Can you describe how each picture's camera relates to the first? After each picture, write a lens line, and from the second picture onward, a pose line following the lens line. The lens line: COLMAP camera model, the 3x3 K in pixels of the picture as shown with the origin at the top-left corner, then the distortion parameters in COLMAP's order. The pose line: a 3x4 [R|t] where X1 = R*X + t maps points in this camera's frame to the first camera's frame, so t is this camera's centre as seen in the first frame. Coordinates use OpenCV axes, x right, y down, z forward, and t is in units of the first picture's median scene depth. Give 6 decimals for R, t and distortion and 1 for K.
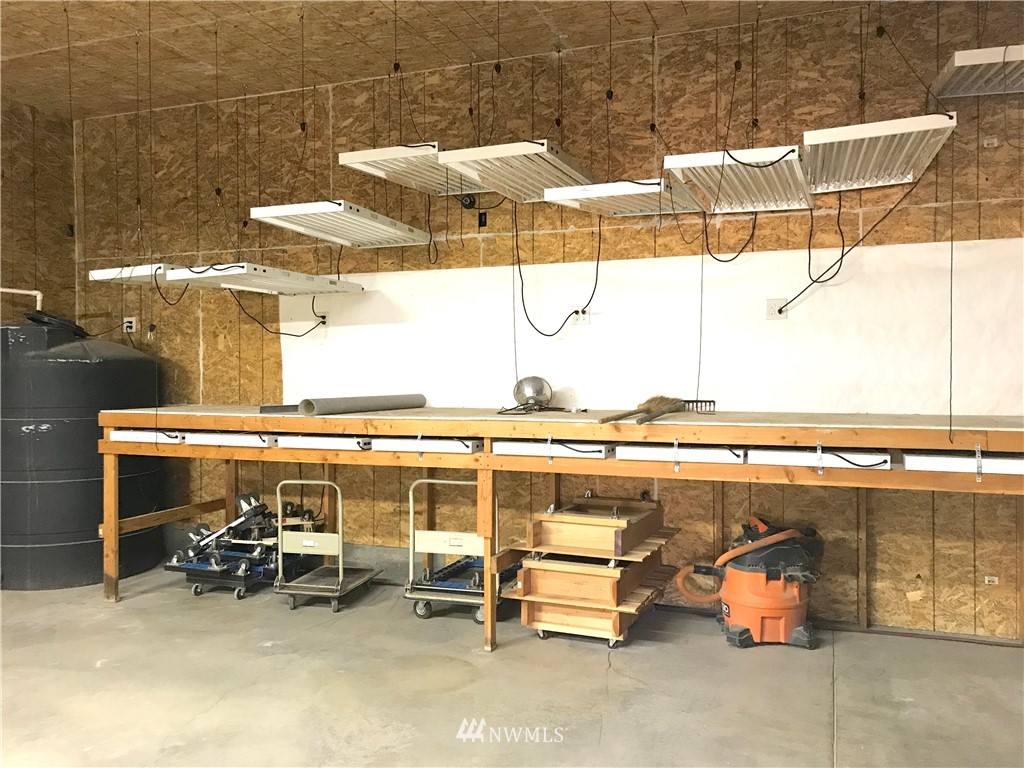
lens RADIAL K [[832.9, 0, 511.6], [0, 832.9, 383.9], [0, 0, 1]] dist [0.025335, -0.015848]
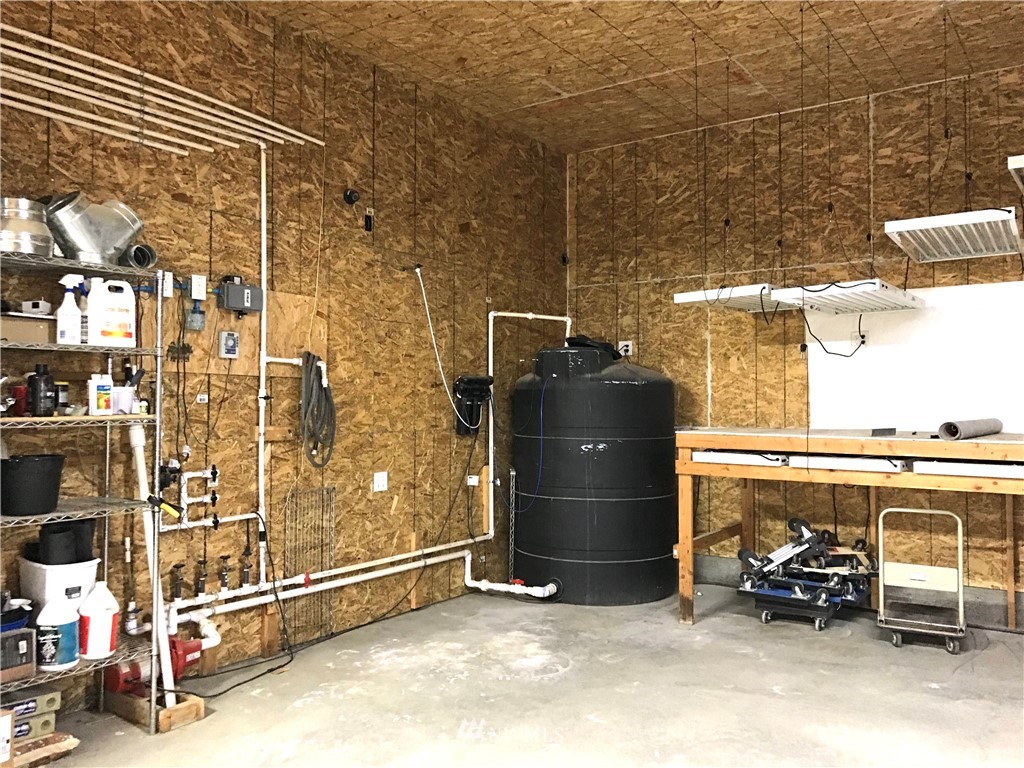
lens RADIAL K [[832.9, 0, 517.7], [0, 832.9, 381.5], [0, 0, 1]] dist [0.025335, -0.015848]
pose [[0.969867, -0.002471, -0.243623, -0.408386], [-0.005747, 0.999438, -0.033016, 0.005558], [0.243568, 0.033421, 0.969308, -0.022379]]
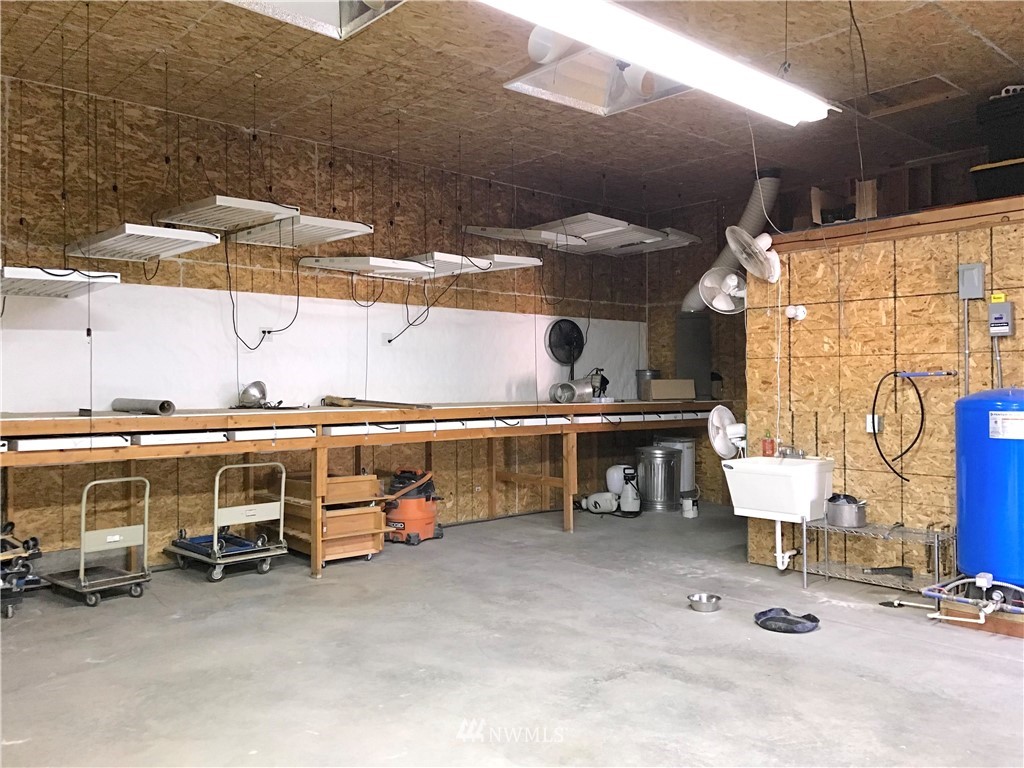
lens RADIAL K [[832.9, 0, 513.4], [0, 832.9, 378.8], [0, 0, 1]] dist [0.025335, -0.015848]
pose [[0.454429, 0.004698, 0.890770, -0.873249], [0.011530, 0.999871, -0.011156, 0.005657], [-0.890708, 0.015340, 0.454317, 0.058478]]
